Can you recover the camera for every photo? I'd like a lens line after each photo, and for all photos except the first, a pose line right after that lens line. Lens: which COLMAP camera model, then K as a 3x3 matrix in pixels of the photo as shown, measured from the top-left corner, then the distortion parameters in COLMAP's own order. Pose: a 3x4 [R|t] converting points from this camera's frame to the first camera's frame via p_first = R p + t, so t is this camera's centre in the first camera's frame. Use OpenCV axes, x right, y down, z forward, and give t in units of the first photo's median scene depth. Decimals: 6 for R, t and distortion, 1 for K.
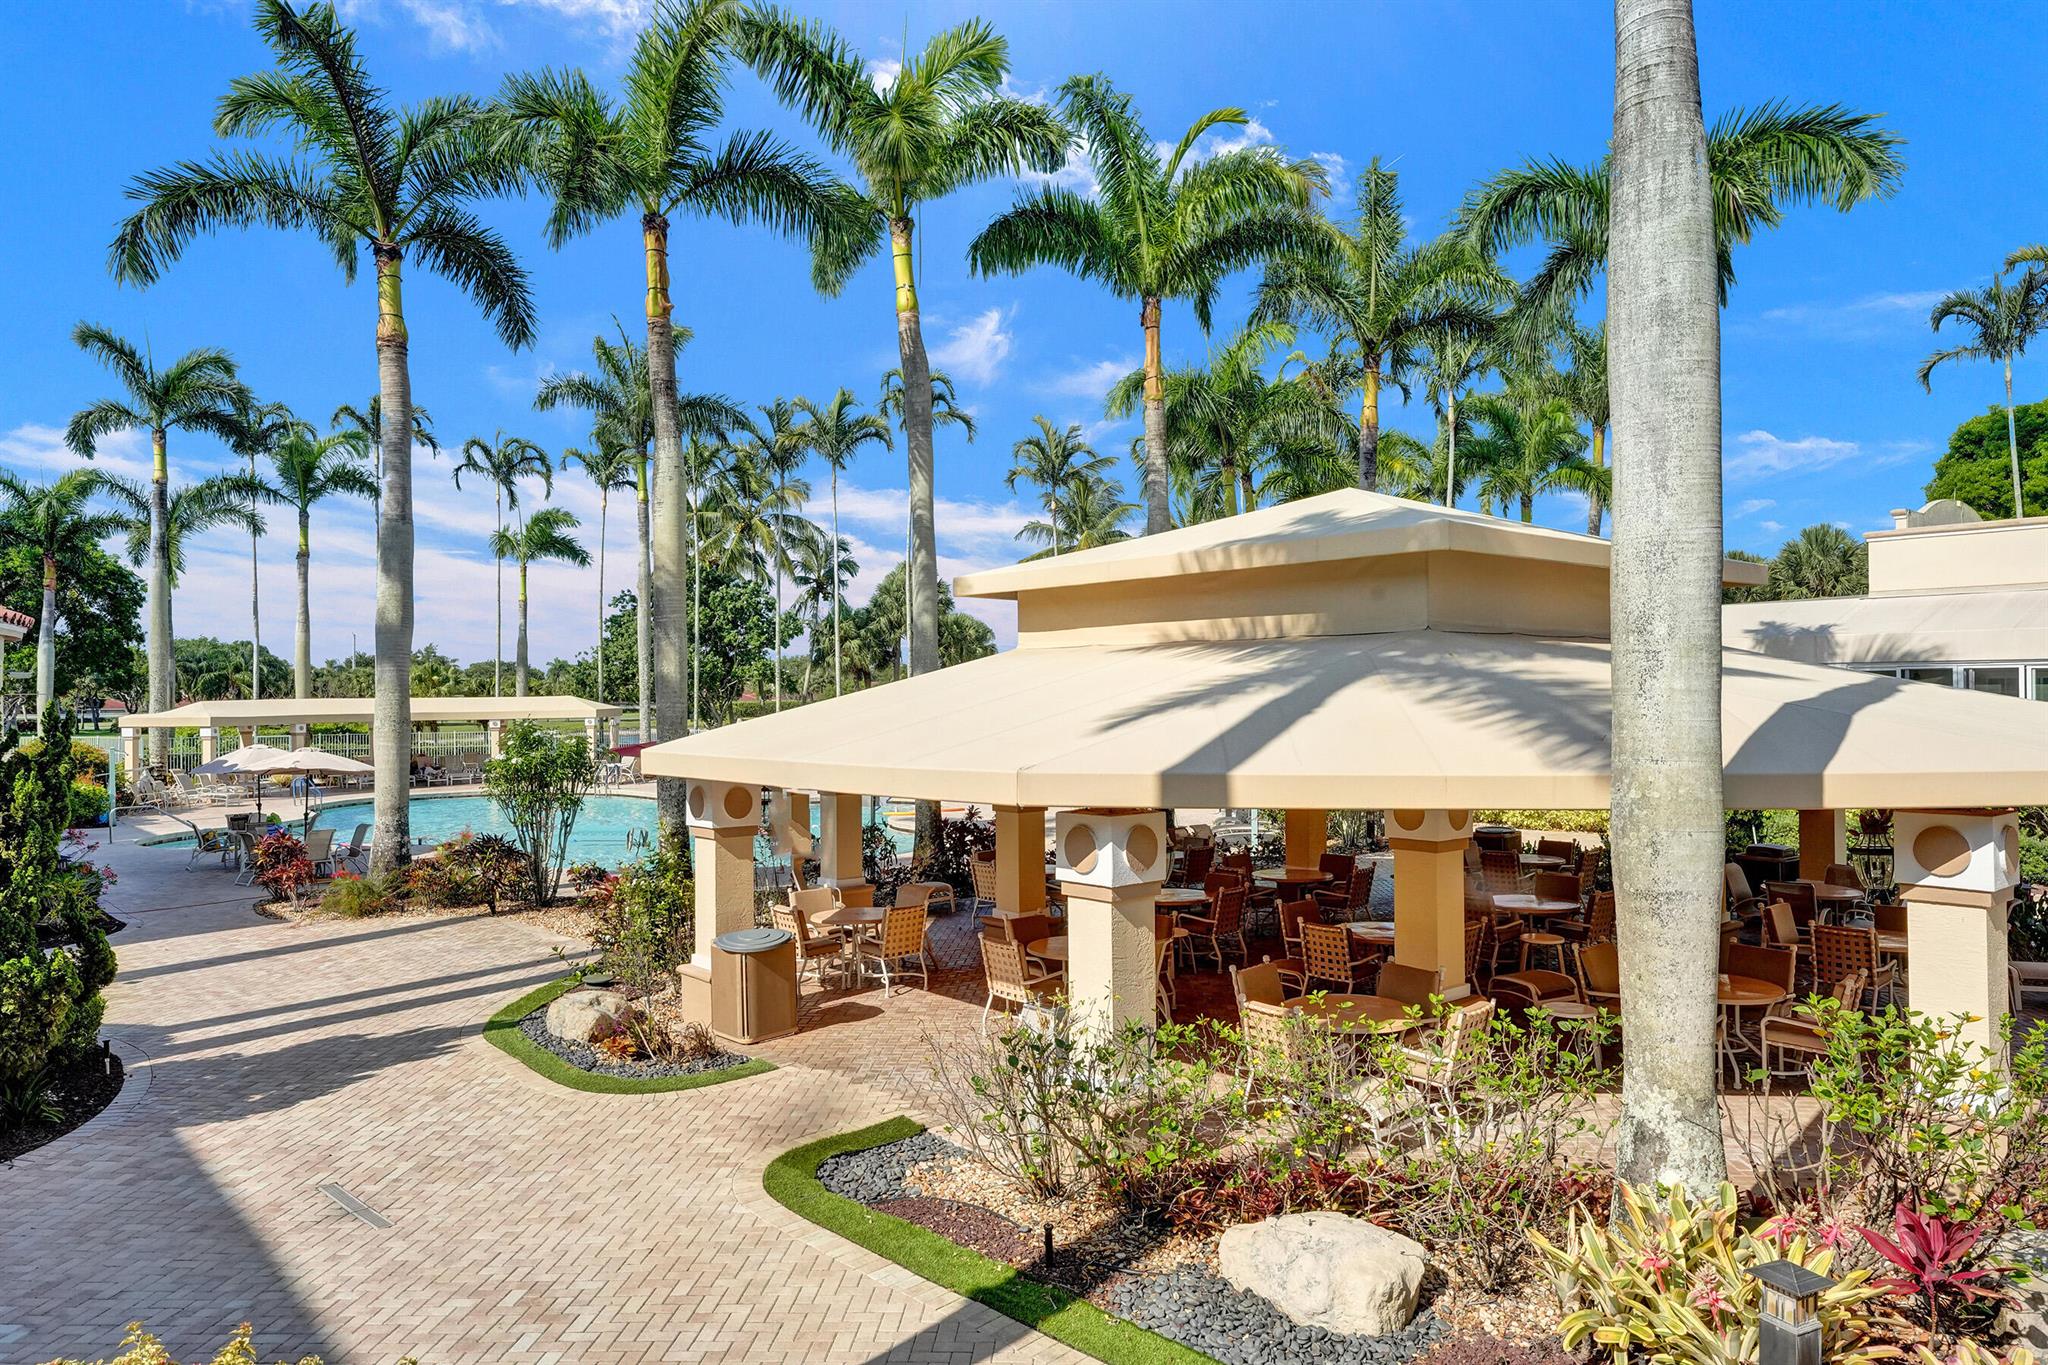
lens RADIAL K [[1409.0, 0, 1028.7], [0, 1409.0, 680.7], [0, 0, 1]] dist [0.040481, -0.003509]
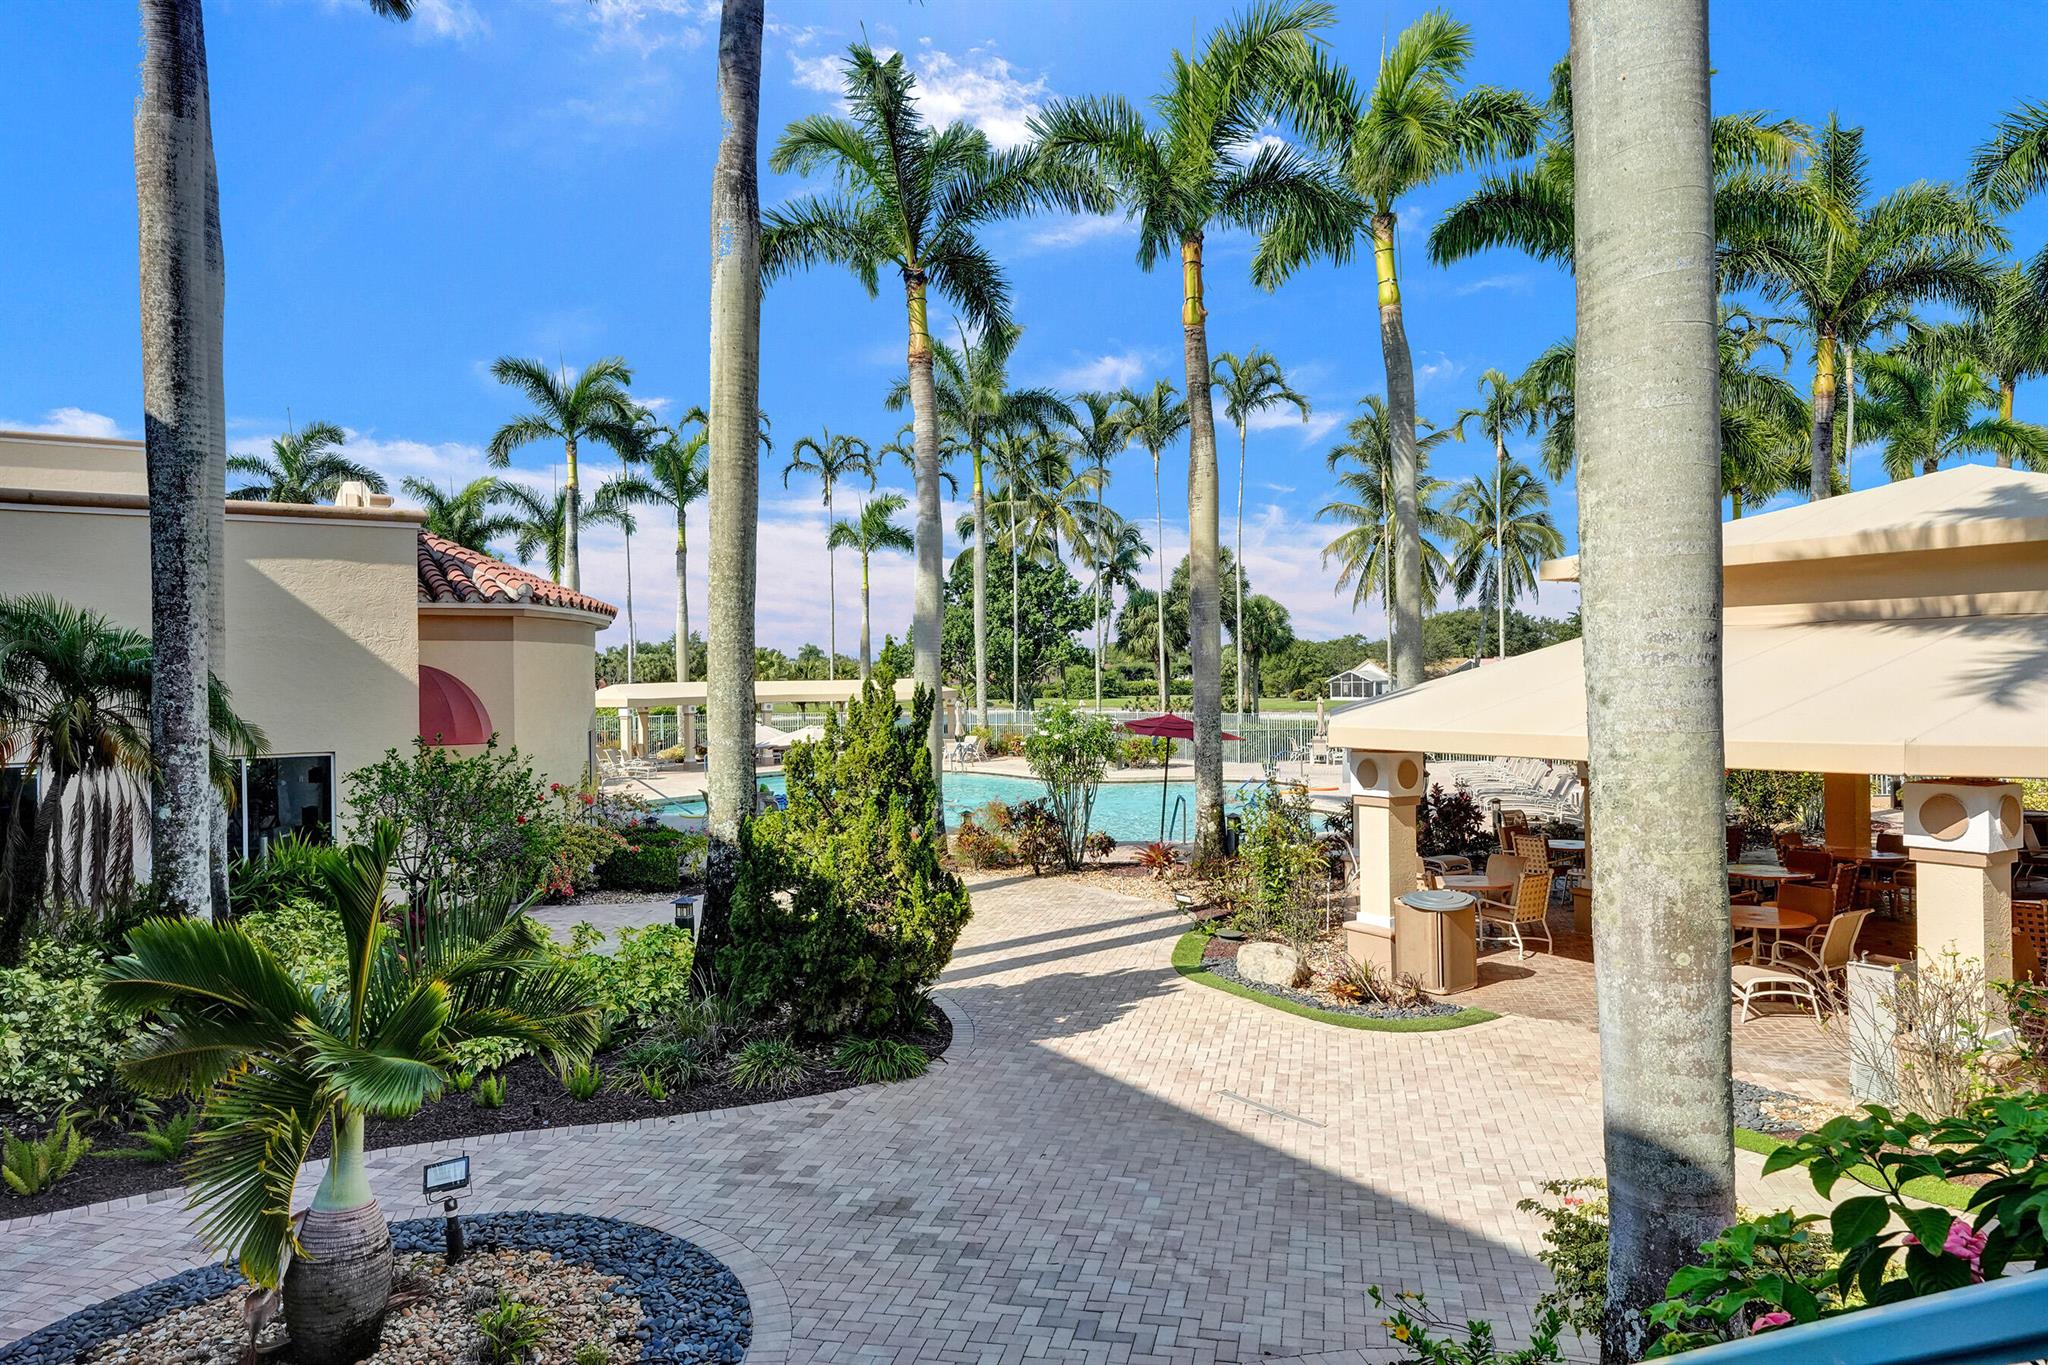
lens RADIAL K [[1409.0, 0, 1022.7], [0, 1409.0, 678.5], [0, 0, 1]] dist [0.040481, -0.003509]
pose [[0.986311, -0.004578, -0.164832, -0.175369], [0.006446, 0.999921, 0.010795, -0.000418], [0.164770, -0.011709, 0.986263, -0.066393]]
